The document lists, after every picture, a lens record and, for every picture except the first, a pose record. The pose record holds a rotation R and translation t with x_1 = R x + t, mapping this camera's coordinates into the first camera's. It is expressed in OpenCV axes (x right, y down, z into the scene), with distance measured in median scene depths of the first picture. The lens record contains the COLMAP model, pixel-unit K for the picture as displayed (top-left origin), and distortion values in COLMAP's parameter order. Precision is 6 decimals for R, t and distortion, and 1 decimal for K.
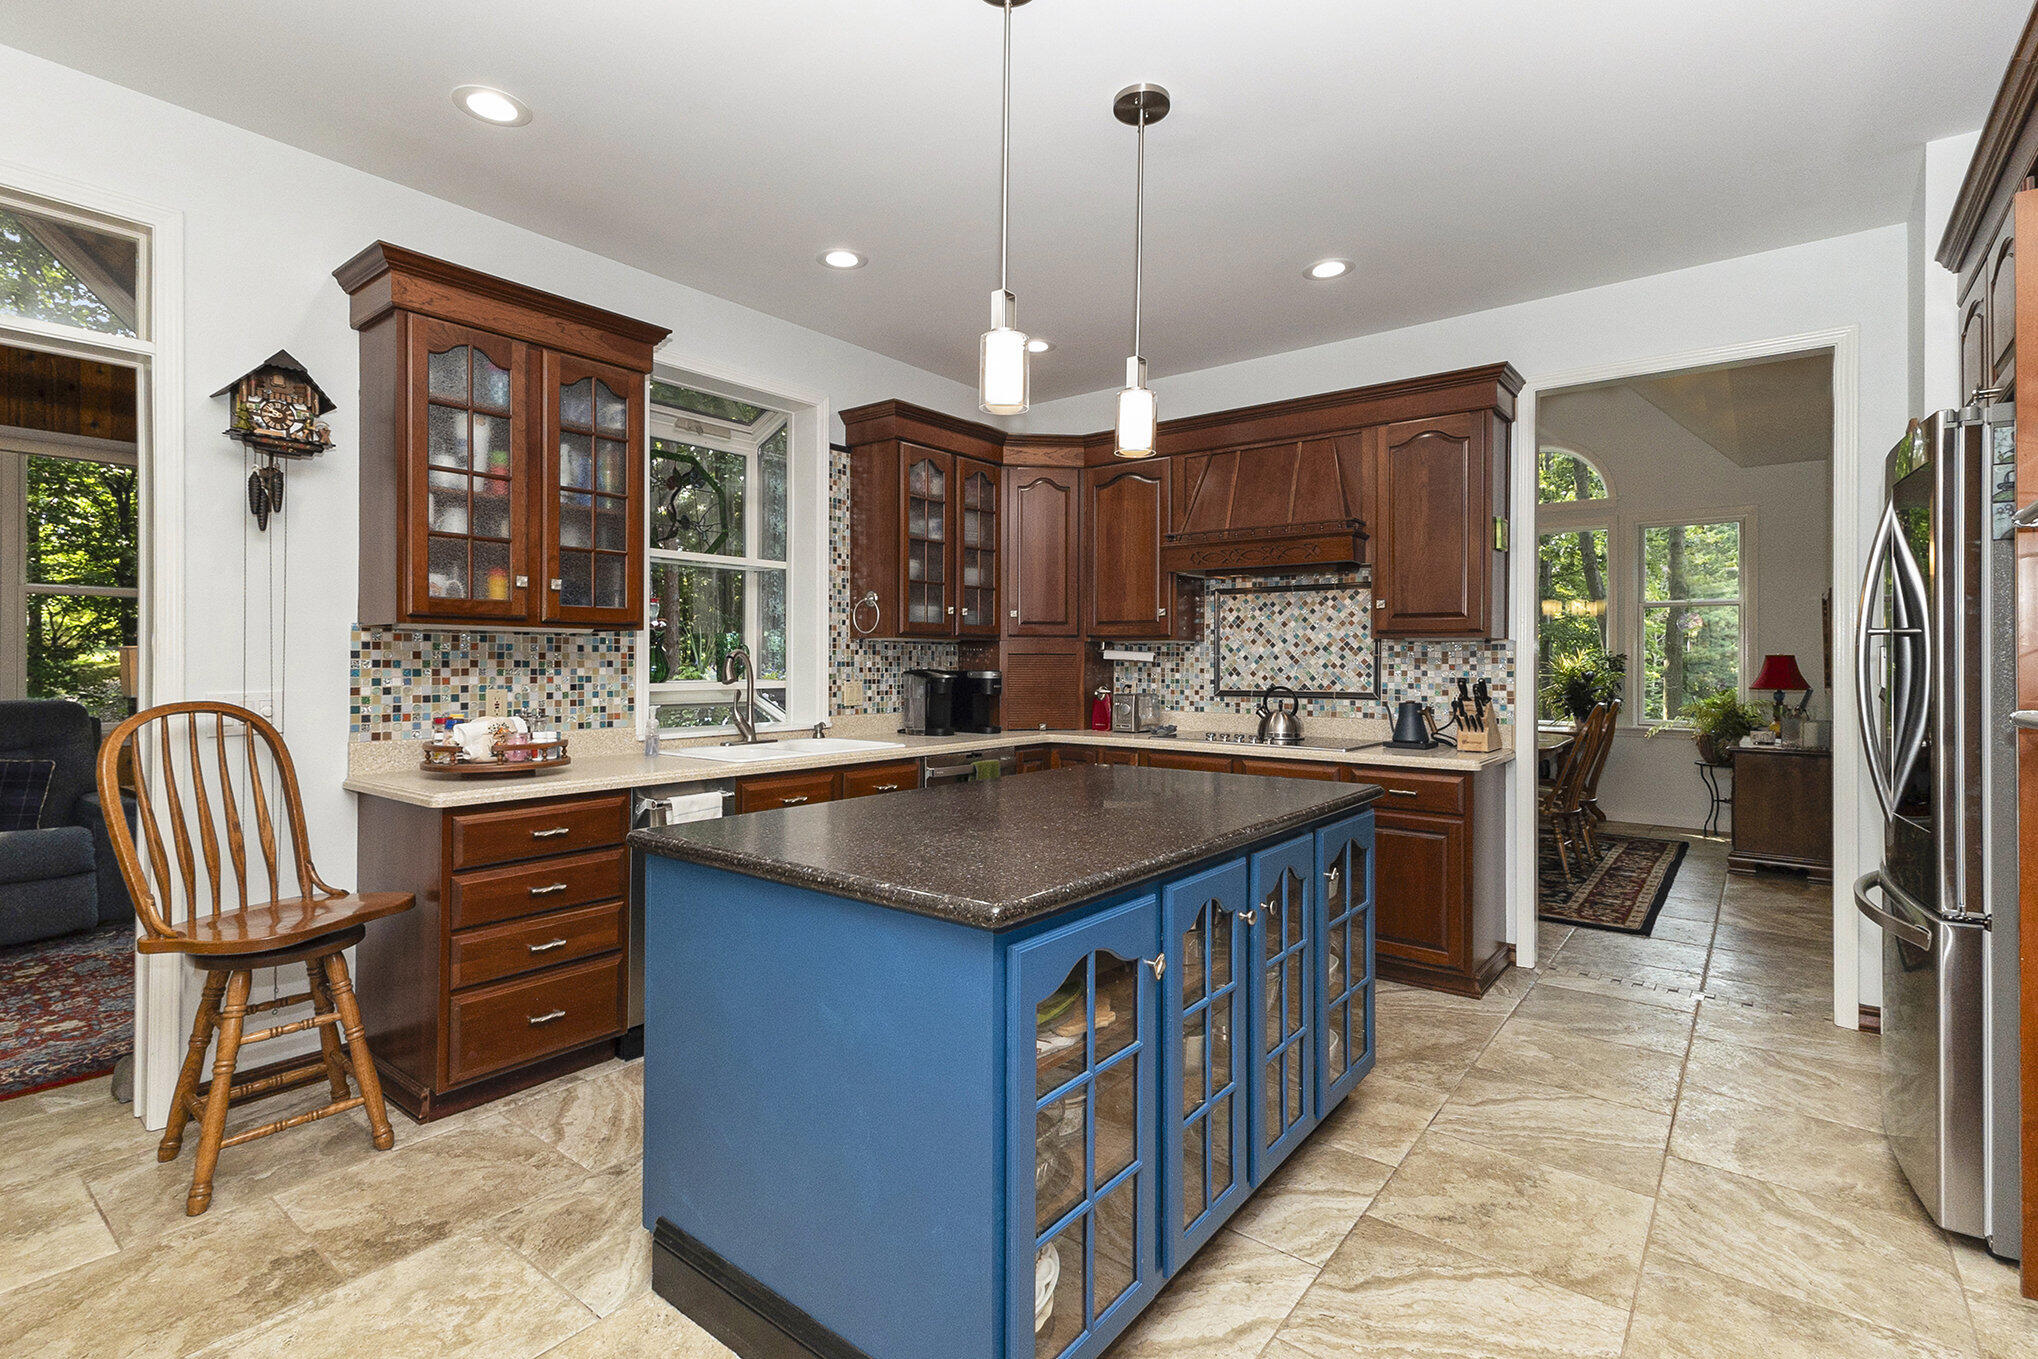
lens RADIAL K [[953.1, 0, 1026.8], [0, 953.1, 658.8], [0, 0, 1]] dist [0.001744, 0.000064]
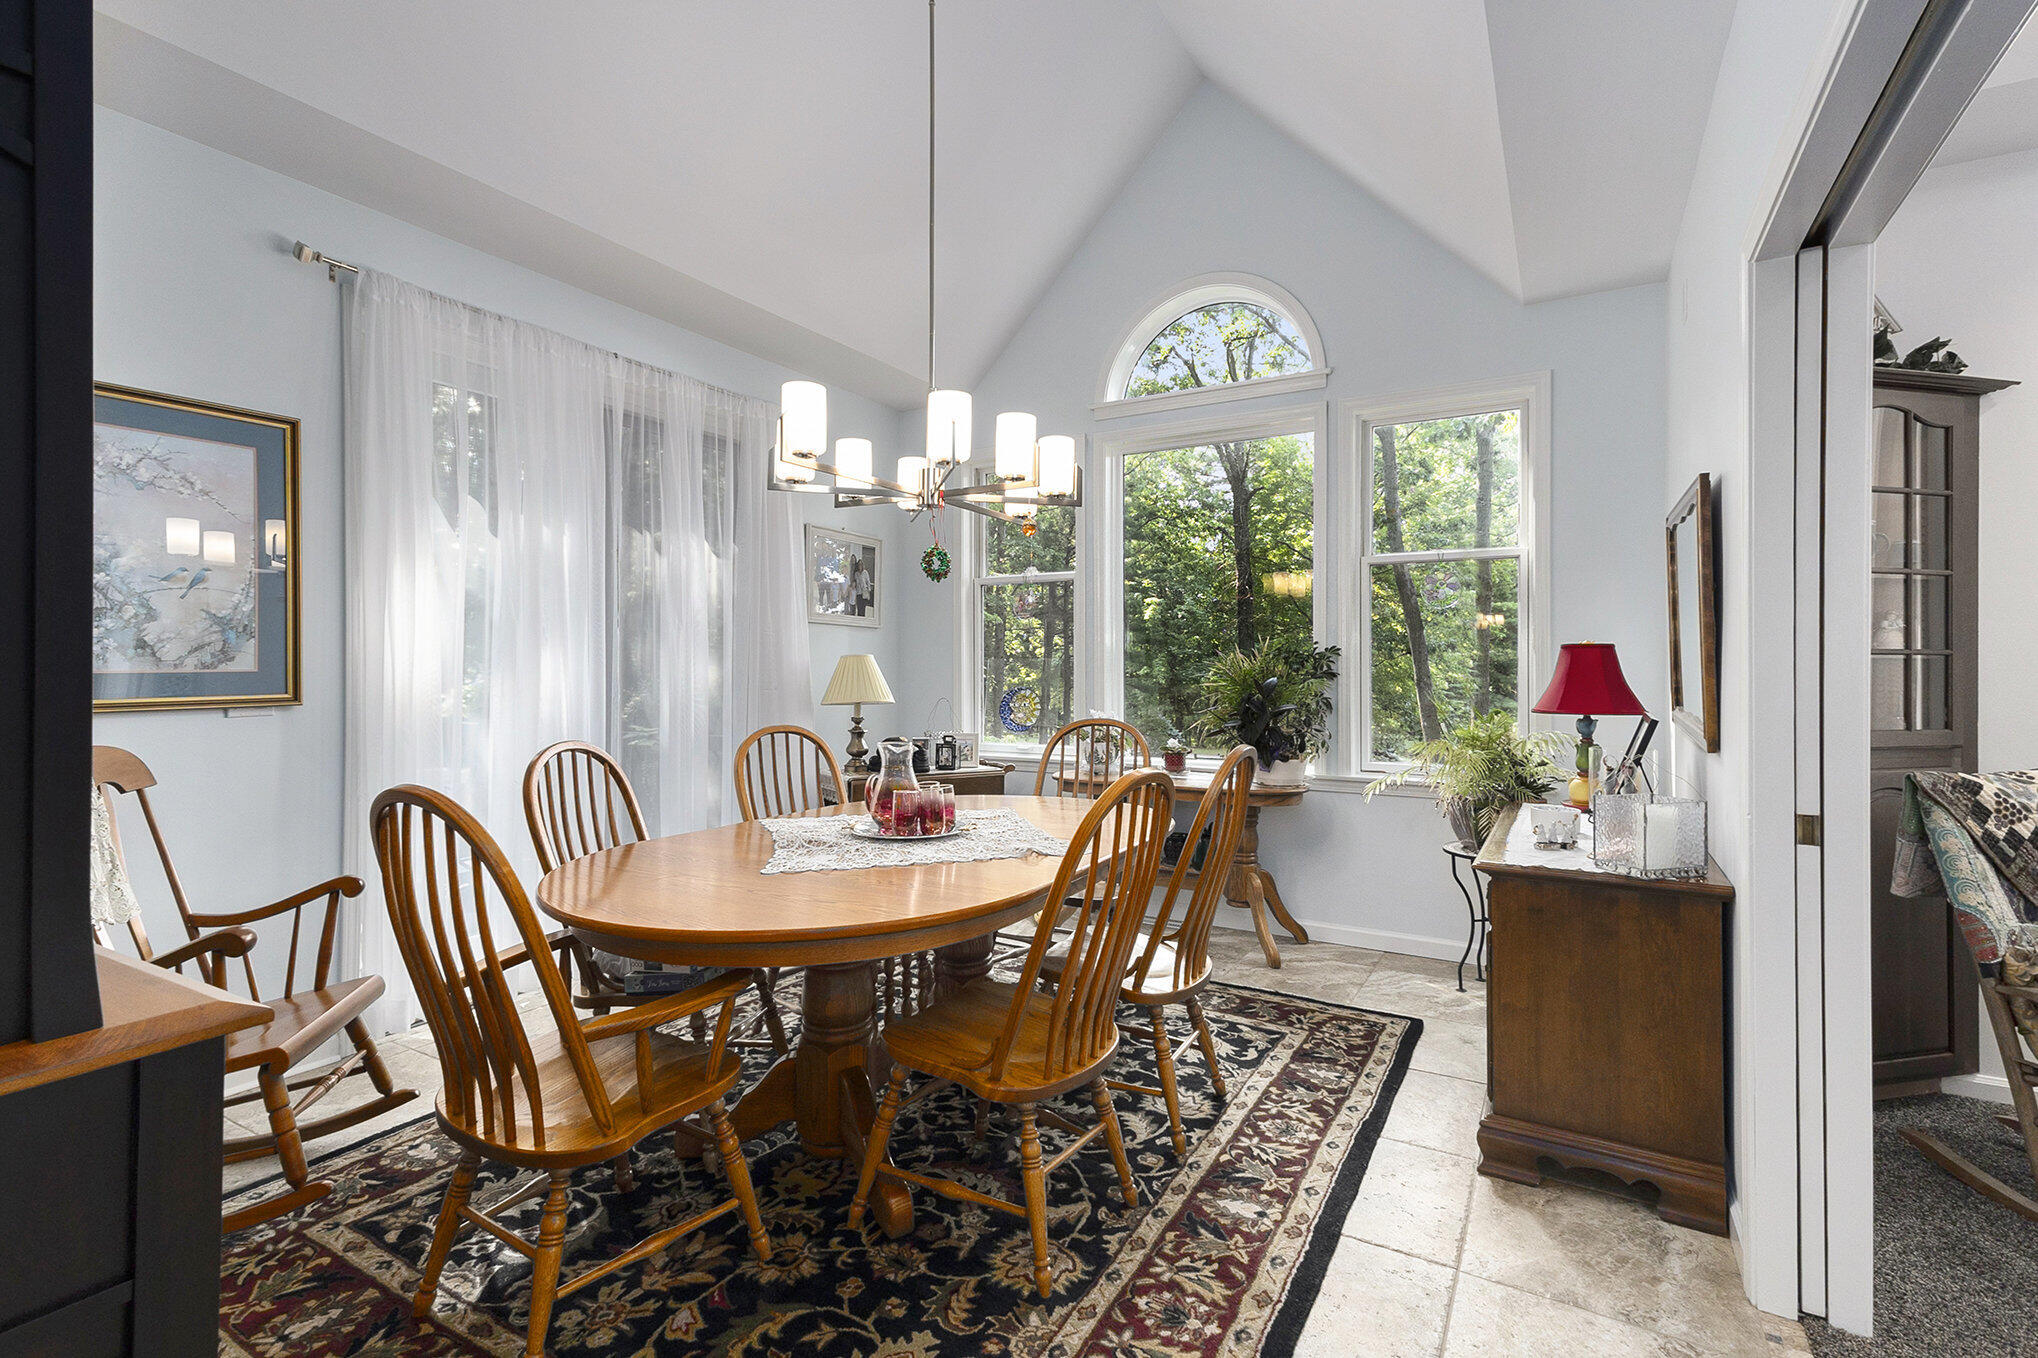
lens RADIAL K [[953.1, 0, 1026.8], [0, 953.1, 658.3], [0, 0, 1]] dist [0.001744, 0.000064]
pose [[0.990145, 0.000101, 0.140047, 0.428895], [0.000873, 0.999976, -0.006892, 0.006573], [-0.140045, 0.006946, 0.990121, 0.547012]]
